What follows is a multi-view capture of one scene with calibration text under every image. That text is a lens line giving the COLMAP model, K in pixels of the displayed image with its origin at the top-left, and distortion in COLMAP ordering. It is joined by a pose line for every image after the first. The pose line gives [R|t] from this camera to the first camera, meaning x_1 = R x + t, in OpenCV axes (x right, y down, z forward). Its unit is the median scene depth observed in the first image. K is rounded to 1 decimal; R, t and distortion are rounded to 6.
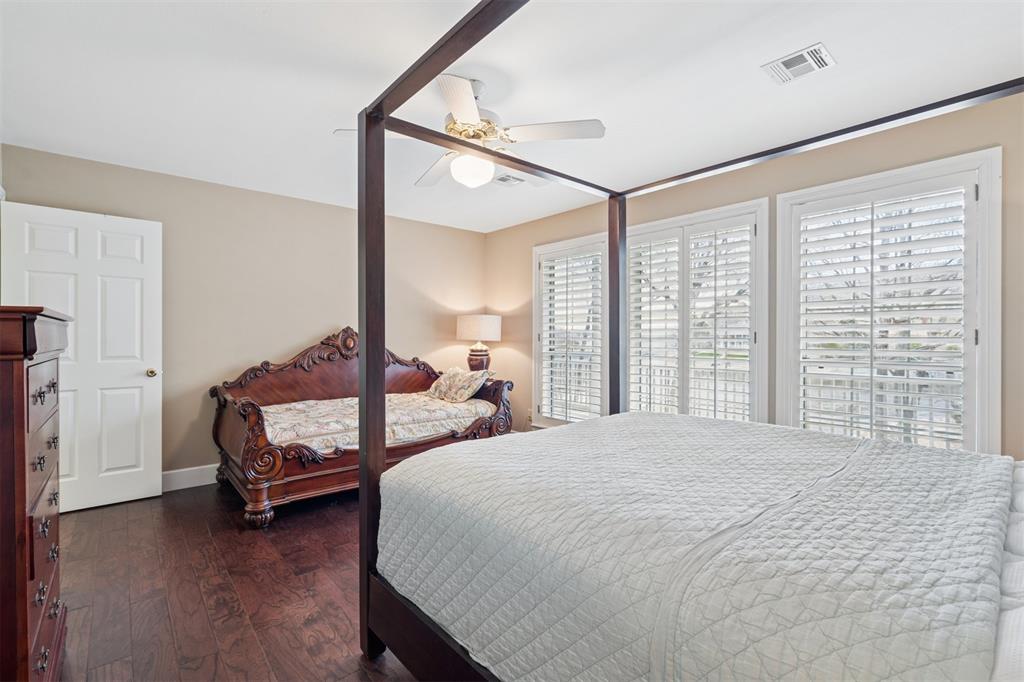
lens RADIAL K [[466.8, 0, 516.6], [0, 466.8, 338.1], [0, 0, 1]] dist [-0.001721, 0.000650]
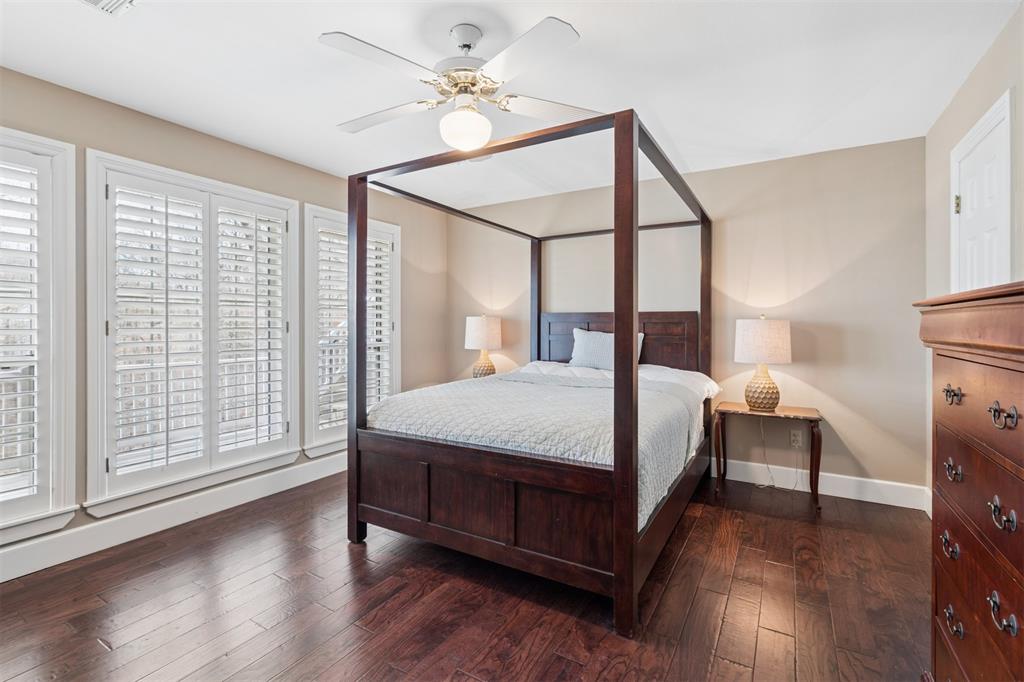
lens RADIAL K [[466.8, 0, 516.8], [0, 466.8, 334.0], [0, 0, 1]] dist [-0.001721, 0.000650]
pose [[-0.309048, -0.012975, 0.950958, -0.615101], [0.002864, 0.999890, 0.014574, 0.001112], [-0.951042, 0.007227, -0.308977, 0.758489]]
